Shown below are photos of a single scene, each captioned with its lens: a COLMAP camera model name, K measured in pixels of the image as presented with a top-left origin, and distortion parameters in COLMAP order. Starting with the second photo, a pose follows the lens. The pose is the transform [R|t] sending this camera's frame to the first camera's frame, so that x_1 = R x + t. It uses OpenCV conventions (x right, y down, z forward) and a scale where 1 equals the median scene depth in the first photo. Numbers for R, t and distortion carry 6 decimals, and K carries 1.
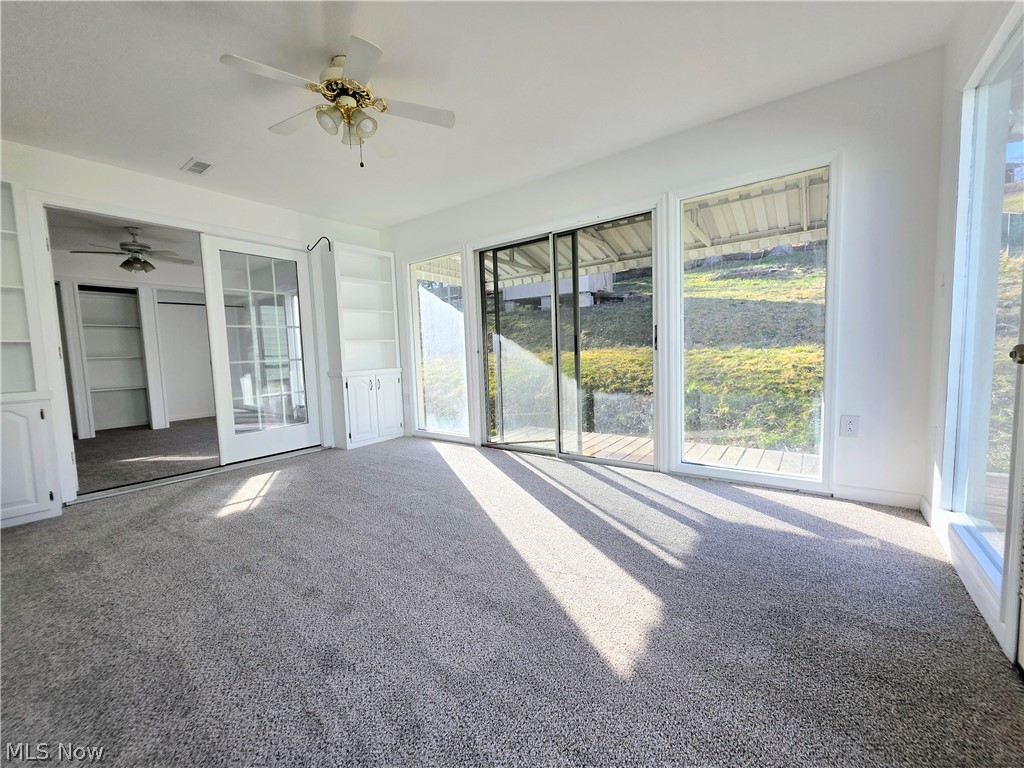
lens RADIAL K [[414.2, 0, 512.0], [0, 414.2, 384.0], [0, 0, 1]] dist [0.013548, -0.000230]
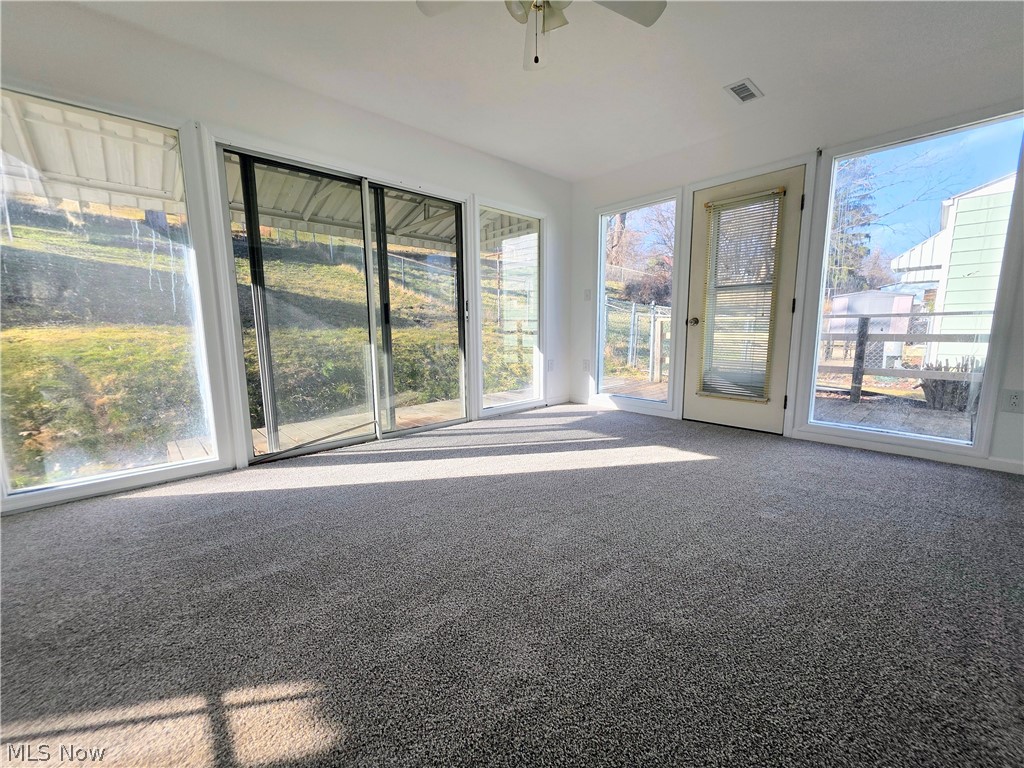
lens RADIAL K [[414.2, 0, 512.0], [0, 414.2, 384.0], [0, 0, 1]] dist [0.013548, -0.000230]
pose [[0.182226, -0.114084, 0.976616, -0.943235], [0.073629, 0.992041, 0.102148, -0.018426], [-0.980496, 0.053294, 0.189176, 0.717381]]
